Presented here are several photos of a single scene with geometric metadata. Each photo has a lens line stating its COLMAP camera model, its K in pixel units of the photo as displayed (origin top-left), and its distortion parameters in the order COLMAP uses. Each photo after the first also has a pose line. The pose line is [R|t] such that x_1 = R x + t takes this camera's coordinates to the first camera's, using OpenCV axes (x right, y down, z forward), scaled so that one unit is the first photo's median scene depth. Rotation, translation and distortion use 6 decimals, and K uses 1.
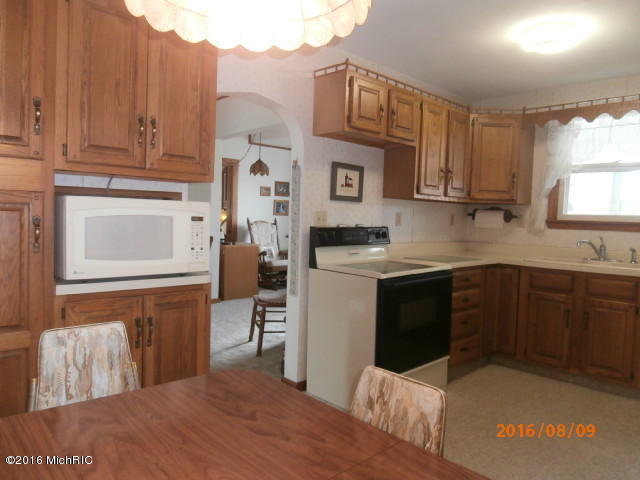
lens RADIAL K [[471.8, 0, 317.9], [0, 471.8, 233.3], [0, 0, 1]] dist [0.023718, 0.001108]
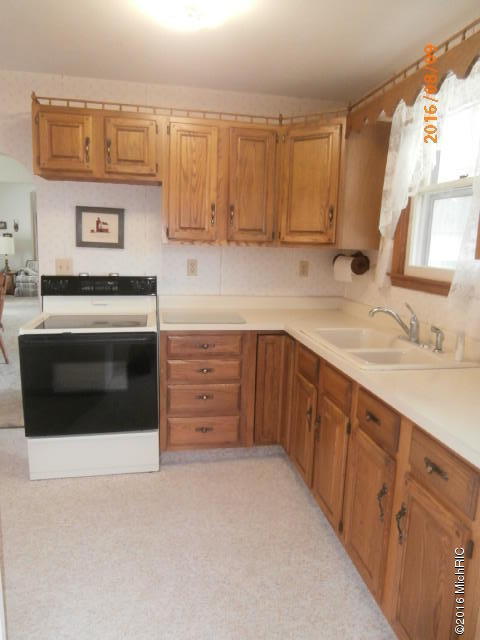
lens RADIAL K [[471.8, 0, 240.0], [0, 471.8, 320.0], [0, 0, 1]] dist [0.023718, 0.001108]
pose [[0.824032, 0.084925, -0.560143, 0.777723], [-0.022305, 0.992798, 0.117707, -0.041156], [0.566105, -0.084500, 0.819991, 0.363956]]
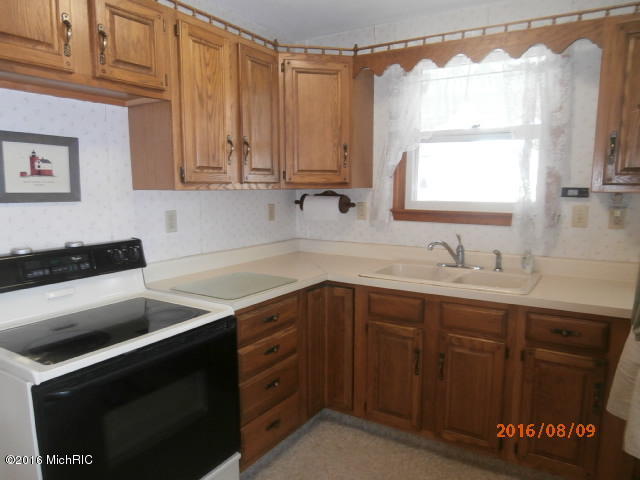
lens RADIAL K [[460.1, 0, 324.4], [0, 460.1, 237.2], [0, 0, 1]] dist [0.006084, 0.002800]
pose [[0.967670, -0.064371, 0.243865, 0.233094], [0.043561, 0.995008, 0.089791, -0.058904], [-0.248428, -0.076265, 0.965644, 0.386373]]
